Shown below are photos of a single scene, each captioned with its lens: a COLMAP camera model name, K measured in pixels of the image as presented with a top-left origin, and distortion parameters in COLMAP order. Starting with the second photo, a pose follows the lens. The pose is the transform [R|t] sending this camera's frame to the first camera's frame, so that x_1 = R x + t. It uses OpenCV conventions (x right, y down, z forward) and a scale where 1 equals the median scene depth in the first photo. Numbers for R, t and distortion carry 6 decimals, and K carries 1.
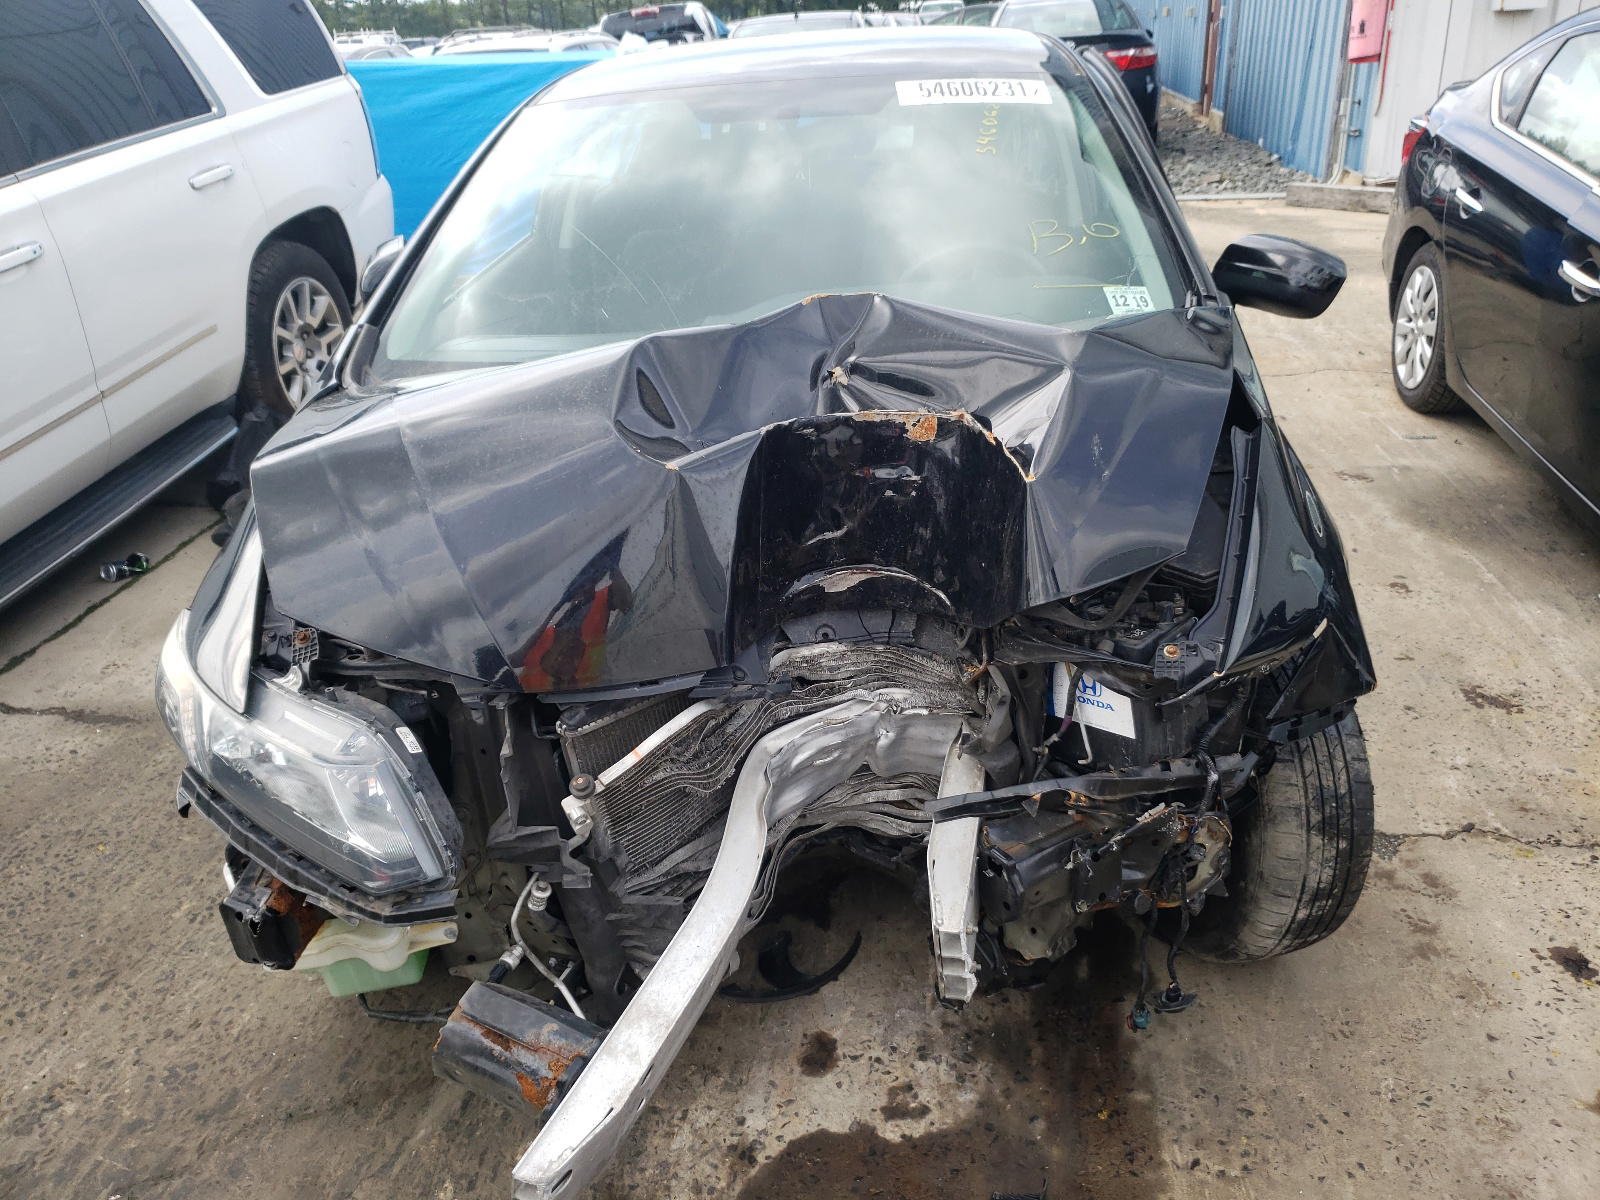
lens RADIAL K [[1237.4, 0, 806.7], [0, 1237.4, 583.0], [0, 0, 1]] dist [0.003009, -0.000557]
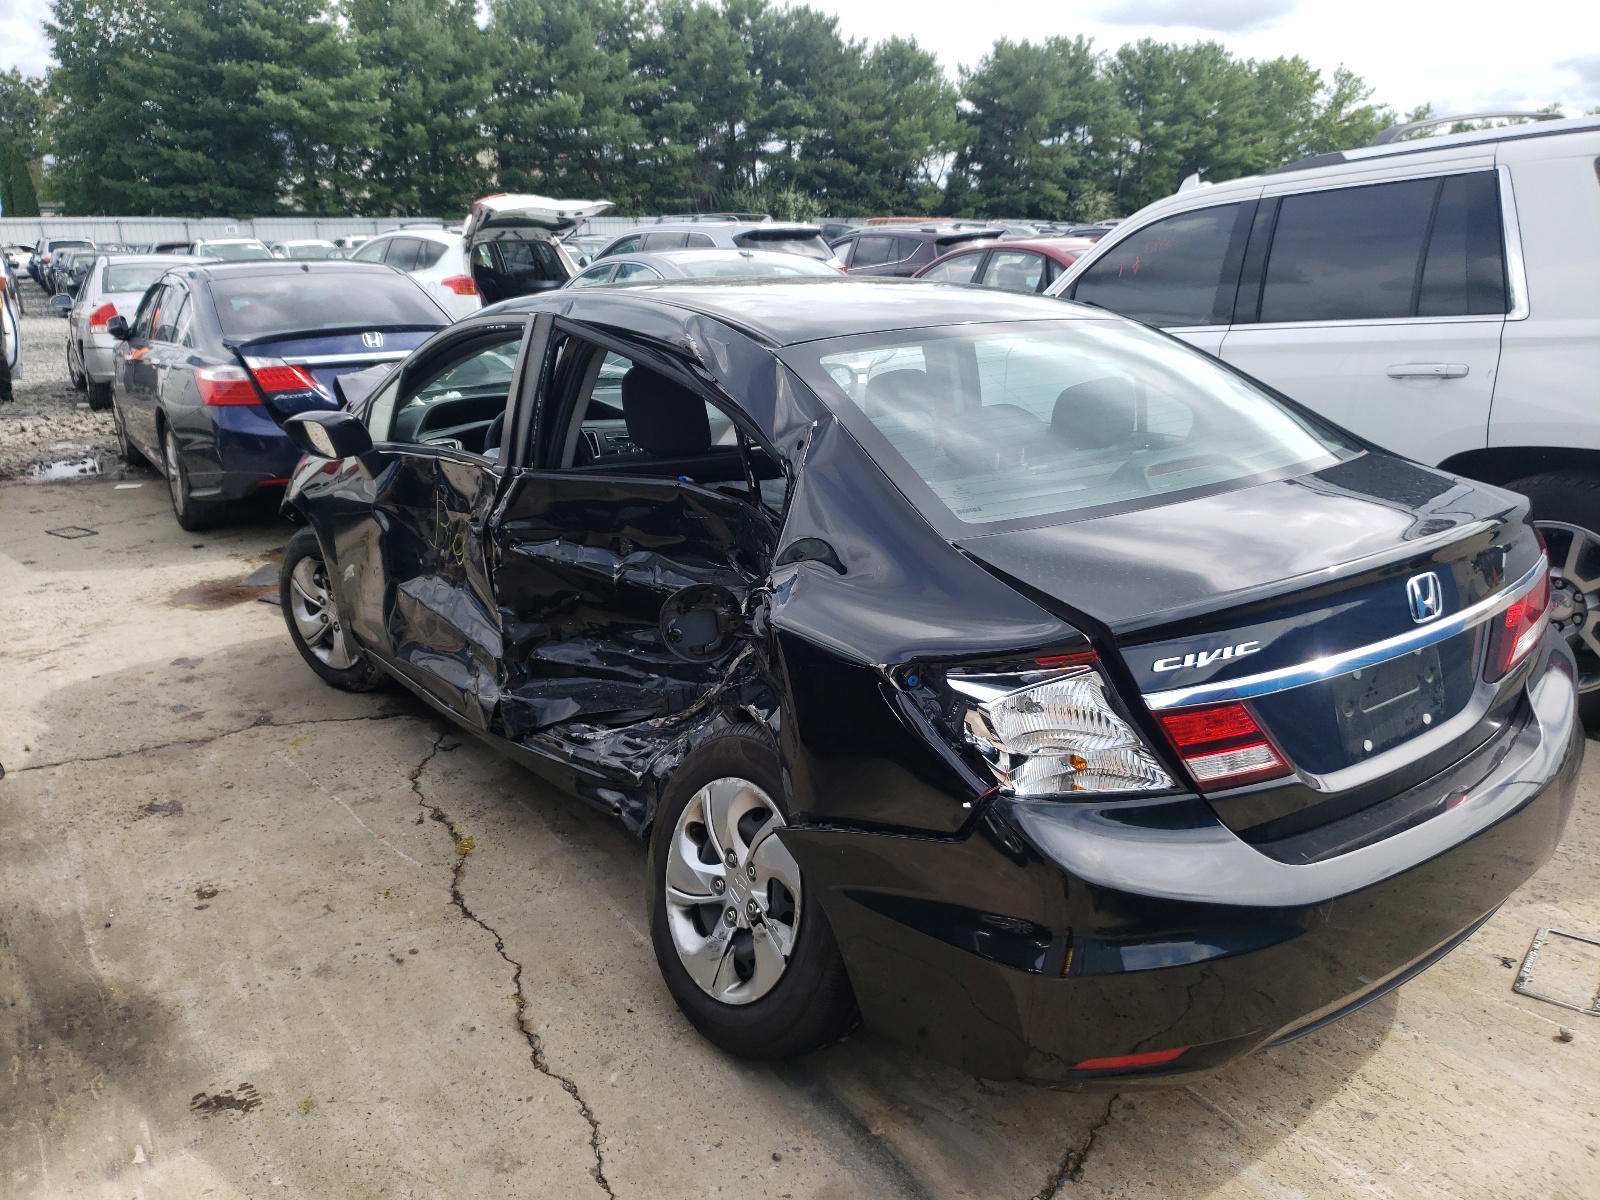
lens RADIAL K [[1237.4, 0, 806.7], [0, 1237.4, 583.0], [0, 0, 1]] dist [0.003009, -0.000557]
pose [[-0.746315, 0.219188, -0.628467, 1.242742], [-0.237203, 0.794637, 0.558826, -1.461511], [0.621891, 0.566134, -0.541058, 3.028171]]
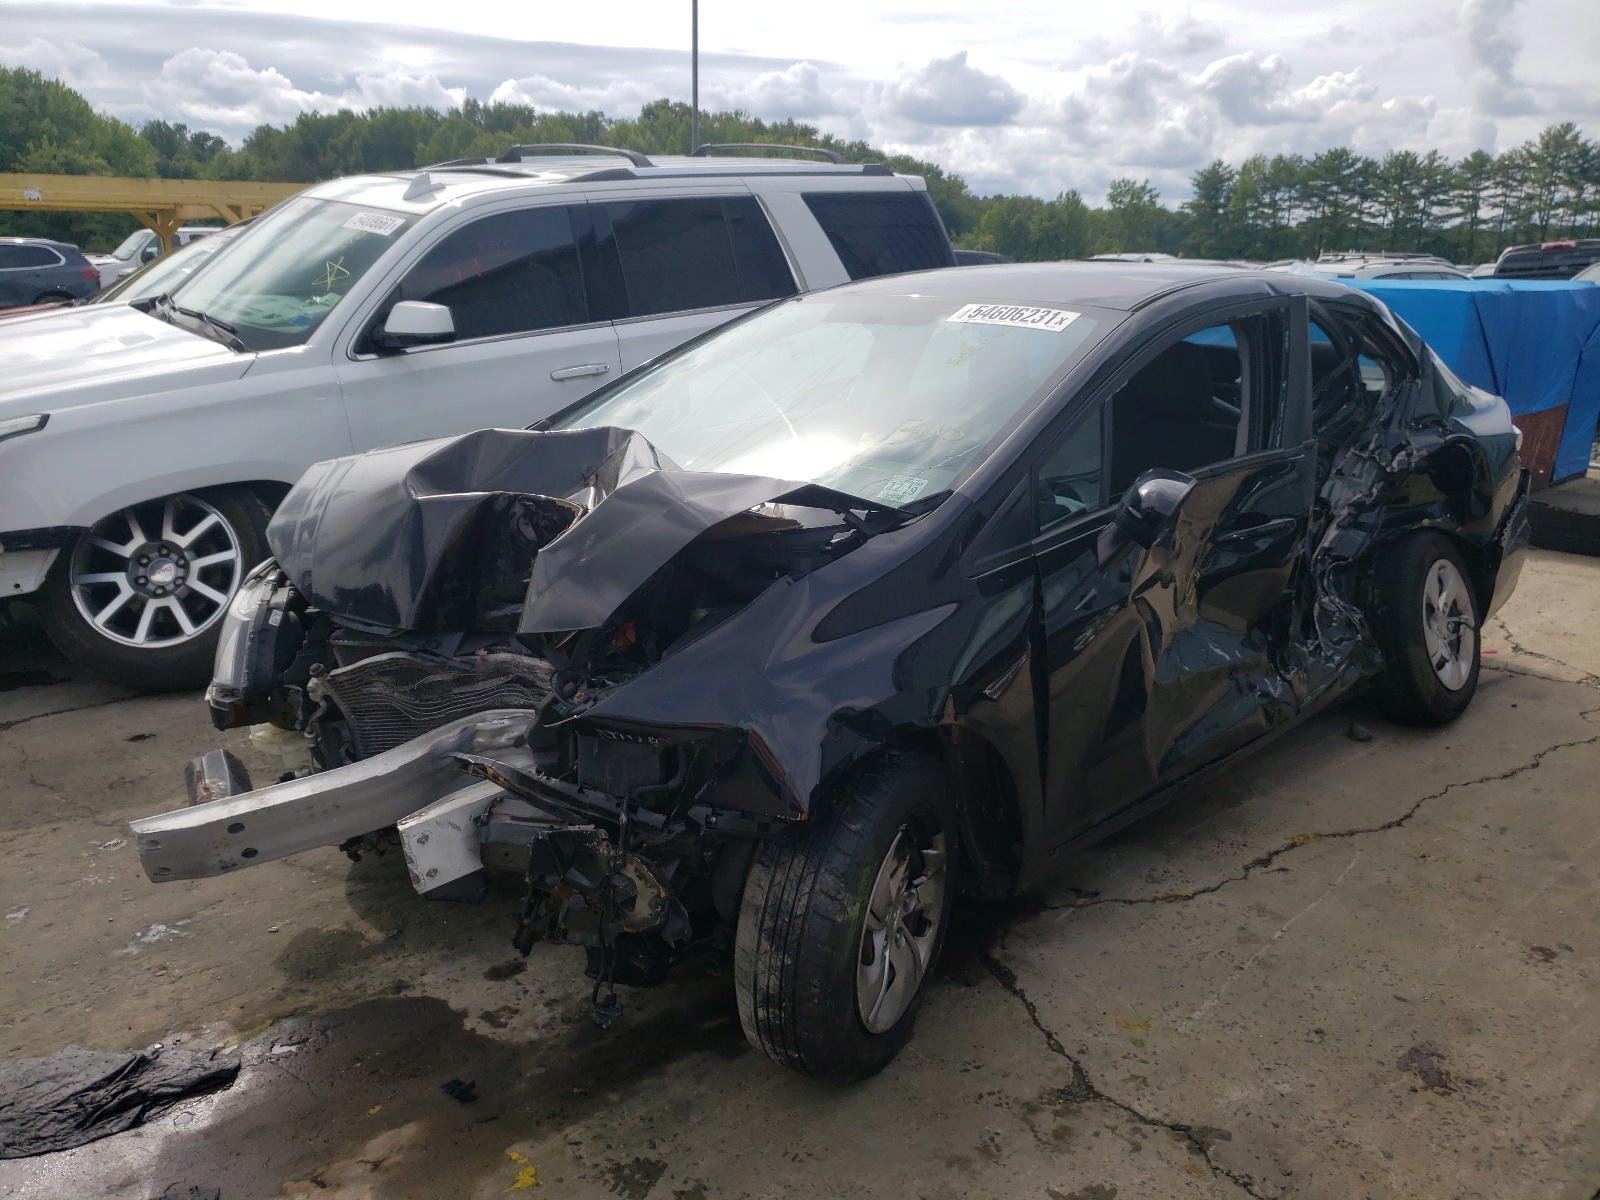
lens RADIAL K [[1226.5, 0, 772.8], [0, 1226.5, 601.1], [0, 0, 1]] dist [0.005026, -0.003945]
pose [[0.731834, 0.234047, -0.640032, 1.053692], [-0.320992, 0.946854, -0.020788, -0.067535], [0.601151, 0.220659, 0.768067, 0.072317]]
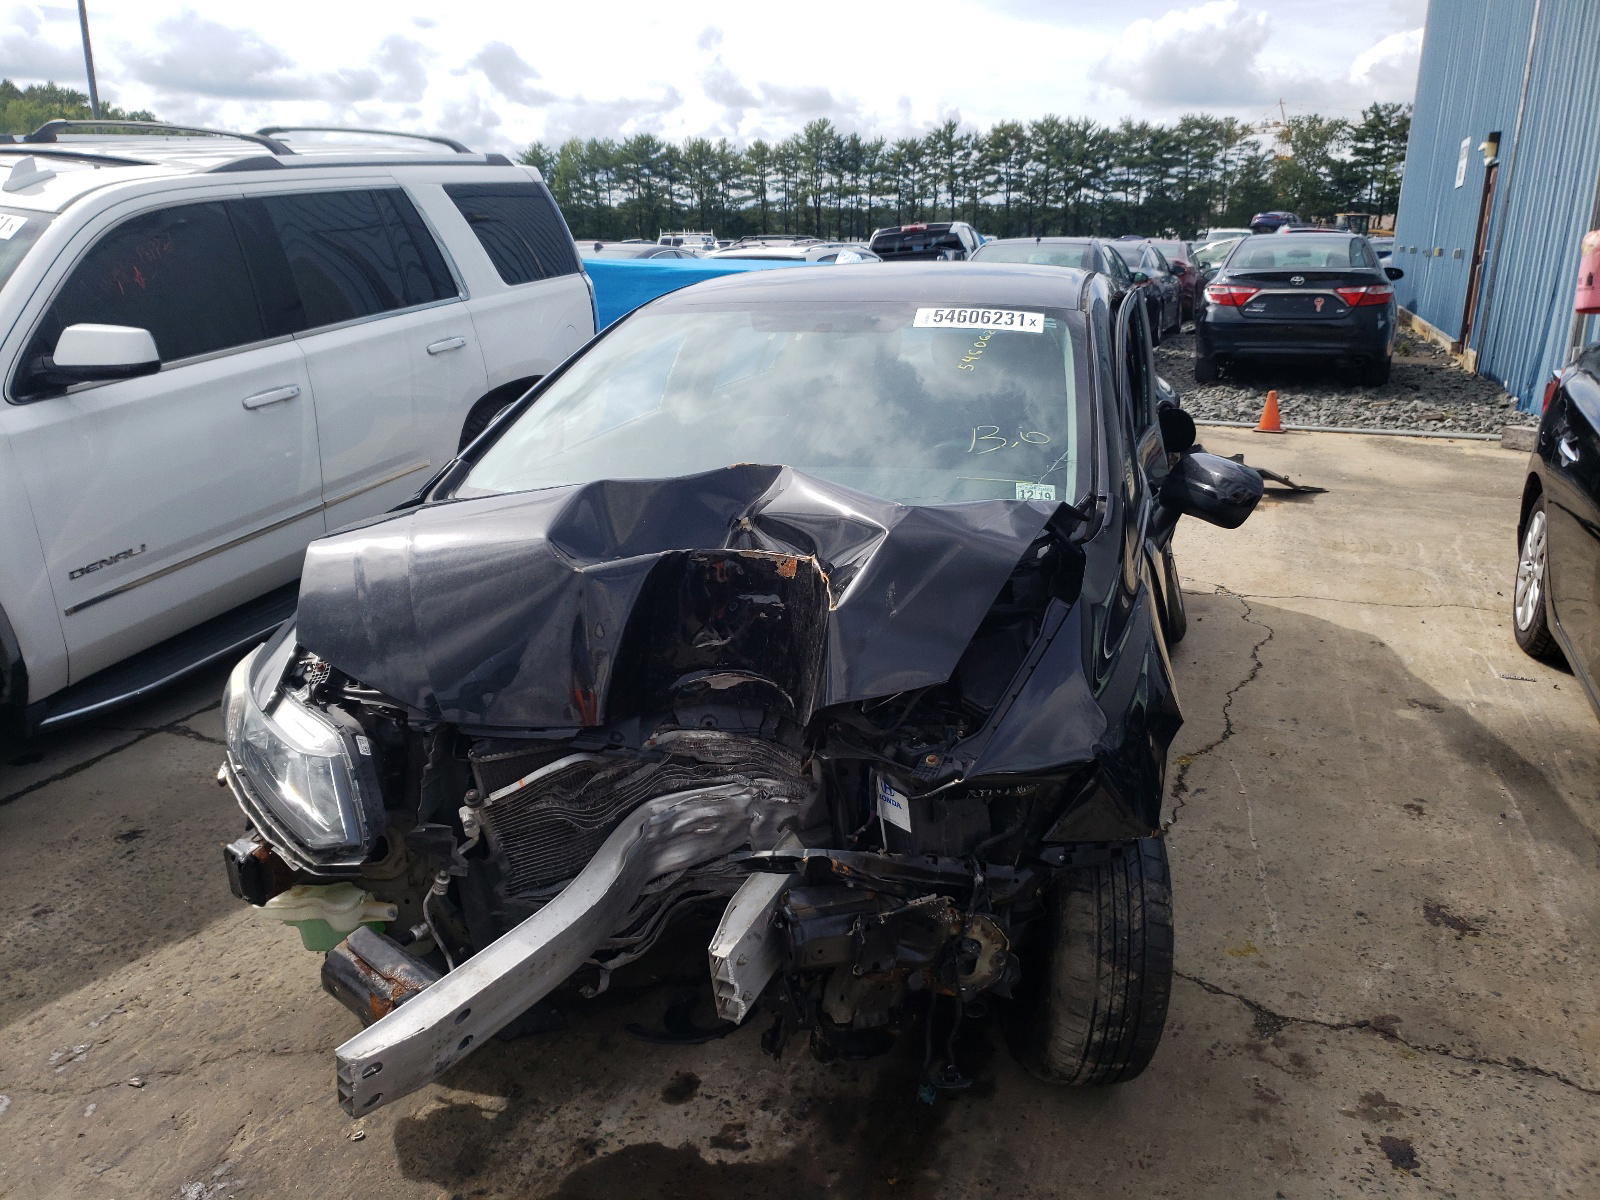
lens RADIAL K [[1226.5, 0, 772.8], [0, 1226.5, 601.1], [0, 0, 1]] dist [0.005026, -0.003945]
pose [[0.967993, 0.111901, -0.224650, 0.328600], [-0.141375, 0.982695, -0.119678, 0.056402], [0.207371, 0.147608, 0.967062, -0.194474]]
